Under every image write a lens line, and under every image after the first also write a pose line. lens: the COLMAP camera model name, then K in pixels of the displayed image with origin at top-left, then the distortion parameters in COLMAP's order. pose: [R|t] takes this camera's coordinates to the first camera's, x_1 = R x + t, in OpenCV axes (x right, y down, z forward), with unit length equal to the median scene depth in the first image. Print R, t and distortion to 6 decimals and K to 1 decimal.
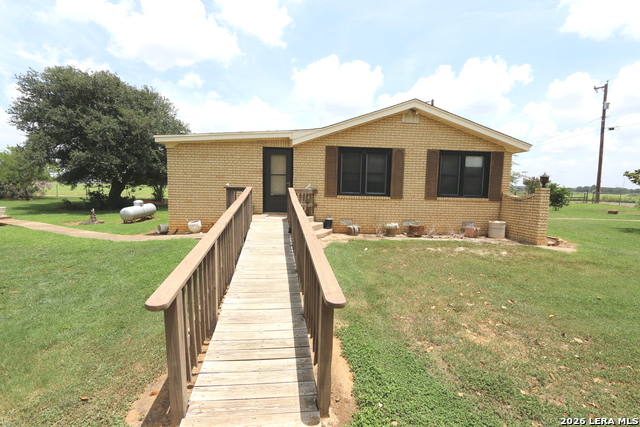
lens RADIAL K [[290.6, 0, 317.0], [0, 290.6, 212.3], [0, 0, 1]] dist [-0.014003, -0.001492]
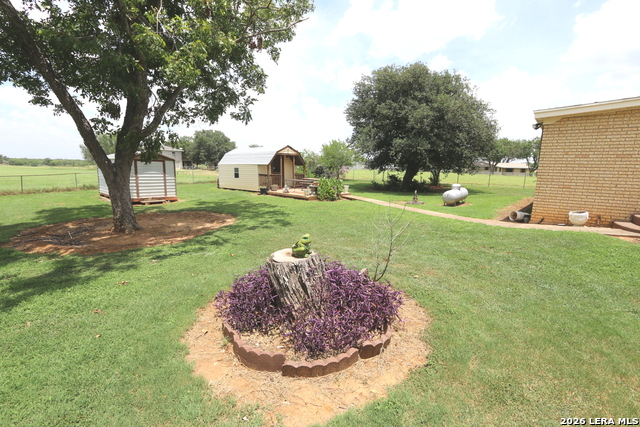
lens RADIAL K [[290.6, 0, 318.2], [0, 290.6, 218.3], [0, 0, 1]] dist [-0.014003, -0.001492]
pose [[0.721888, 0.113833, -0.682584, -0.371134], [-0.068611, 0.993291, 0.093087, 0.023039], [0.688601, -0.020366, 0.724855, -0.096171]]
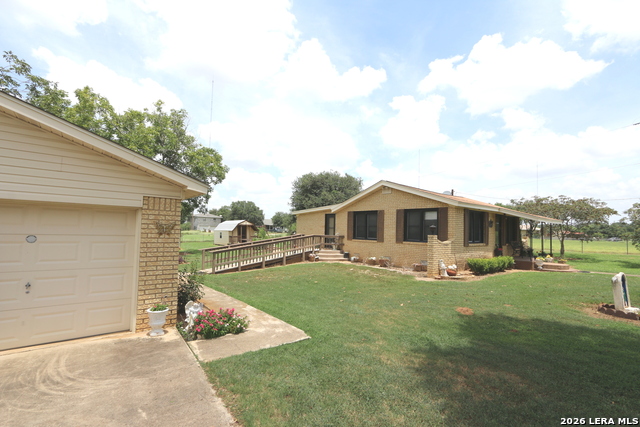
lens RADIAL K [[290.6, 0, 317.0], [0, 290.6, 213.5], [0, 0, 1]] dist [-0.014003, -0.001492]
pose [[0.611110, -0.052657, -0.789792, 1.296270], [-0.078964, 0.988752, -0.127021, 0.026097], [0.787597, 0.139989, 0.600078, -0.219955]]
